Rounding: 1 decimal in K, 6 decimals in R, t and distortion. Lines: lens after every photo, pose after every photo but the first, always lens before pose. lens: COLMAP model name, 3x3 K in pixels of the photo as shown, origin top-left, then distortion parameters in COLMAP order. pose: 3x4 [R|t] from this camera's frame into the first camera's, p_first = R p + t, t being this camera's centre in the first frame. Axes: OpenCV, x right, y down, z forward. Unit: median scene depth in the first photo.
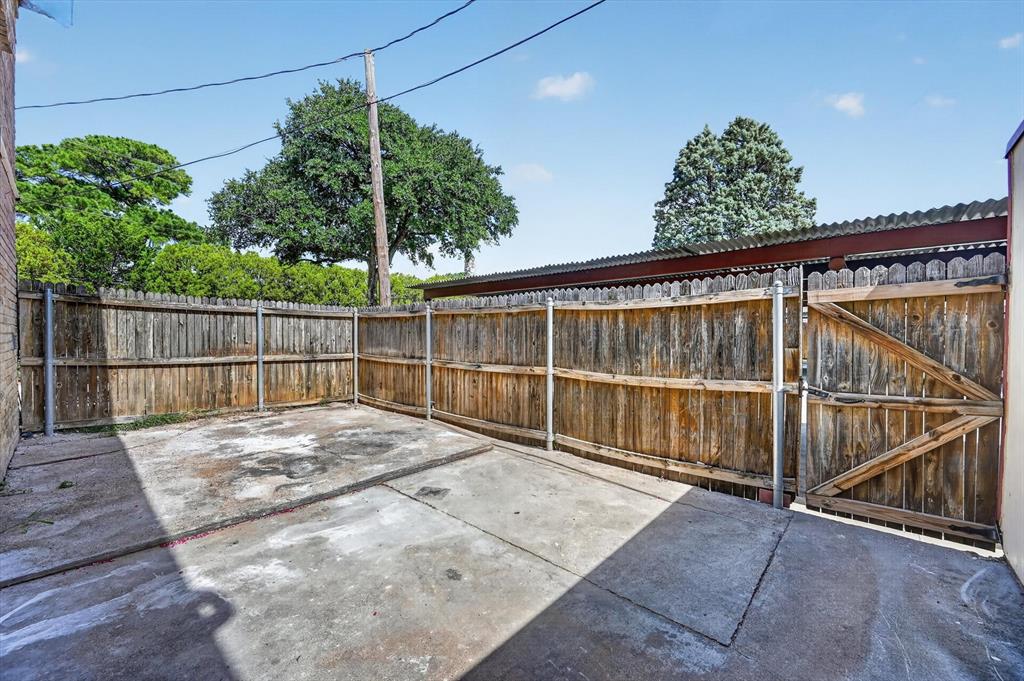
lens RADIAL K [[407.7, 0, 510.8], [0, 407.7, 339.5], [0, 0, 1]] dist [-0.001455, 0.000310]
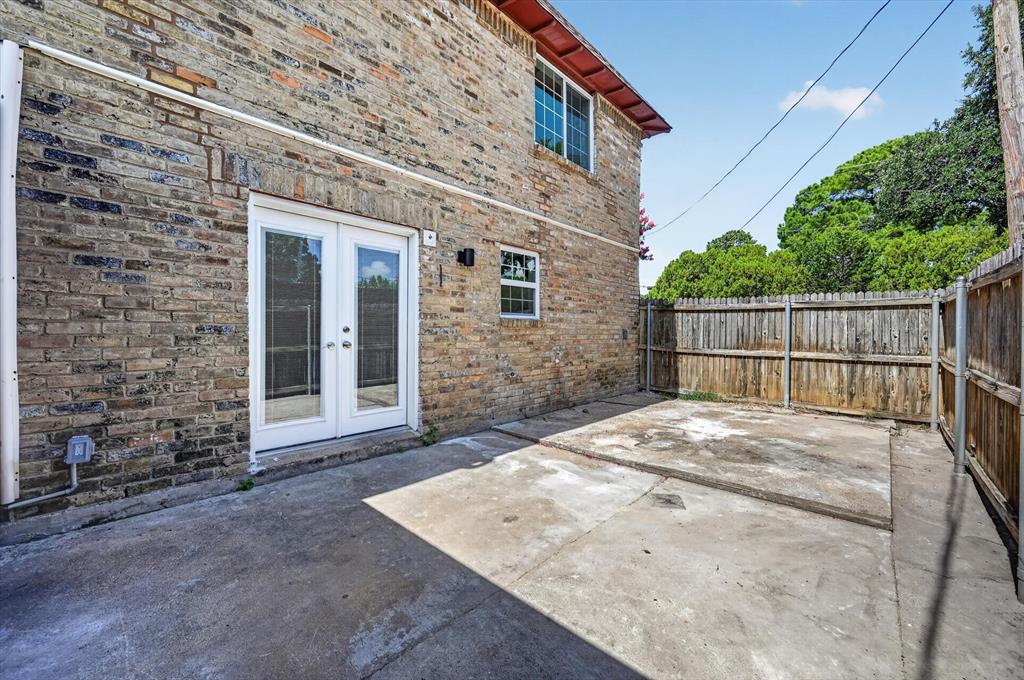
lens RADIAL K [[407.7, 0, 510.9], [0, 407.7, 337.3], [0, 0, 1]] dist [-0.001455, 0.000310]
pose [[-0.034674, 0.005968, -0.999381, 0.423538], [-0.014409, 0.999875, 0.006471, 0.009517], [0.999295, 0.014625, -0.034584, 0.407557]]
